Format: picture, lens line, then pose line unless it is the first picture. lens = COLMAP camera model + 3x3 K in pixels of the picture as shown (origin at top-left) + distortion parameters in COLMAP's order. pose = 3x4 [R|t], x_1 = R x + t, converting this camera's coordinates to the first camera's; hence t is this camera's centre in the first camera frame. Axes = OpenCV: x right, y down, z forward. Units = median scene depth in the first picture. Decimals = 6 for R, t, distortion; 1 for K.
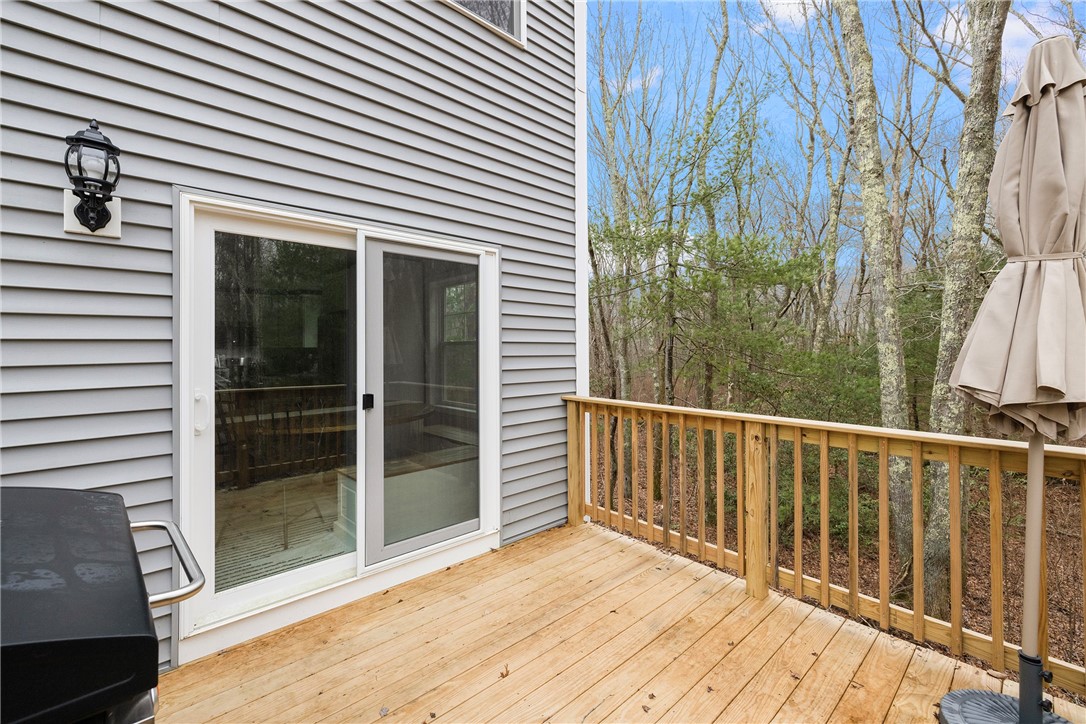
lens RADIAL K [[470.9, 0, 543.9], [0, 470.9, 348.0], [0, 0, 1]] dist [-0.001058, 0.000124]
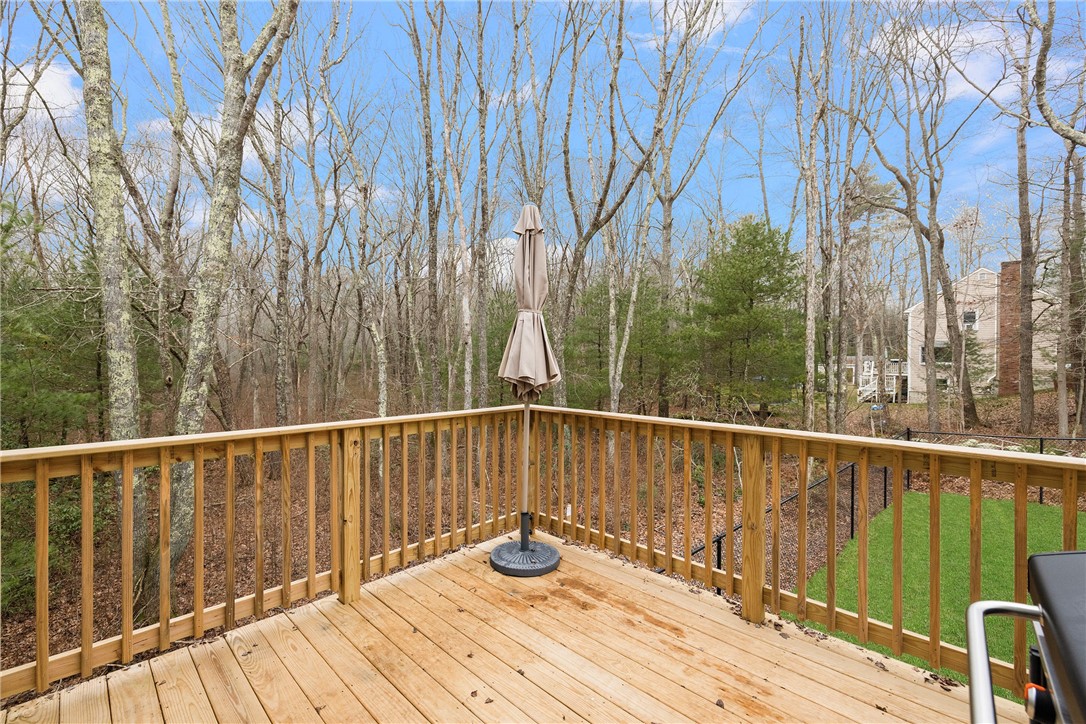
lens RADIAL K [[449.9, 0, 543.0], [0, 449.9, 362.0], [0, 0, 1]] dist [0.000712, 0.000147]
pose [[-0.060453, -0.003646, 0.998164, -0.229775], [-0.005890, 0.999977, 0.003295, 0.003903], [-0.998154, -0.005680, -0.060473, 0.276682]]
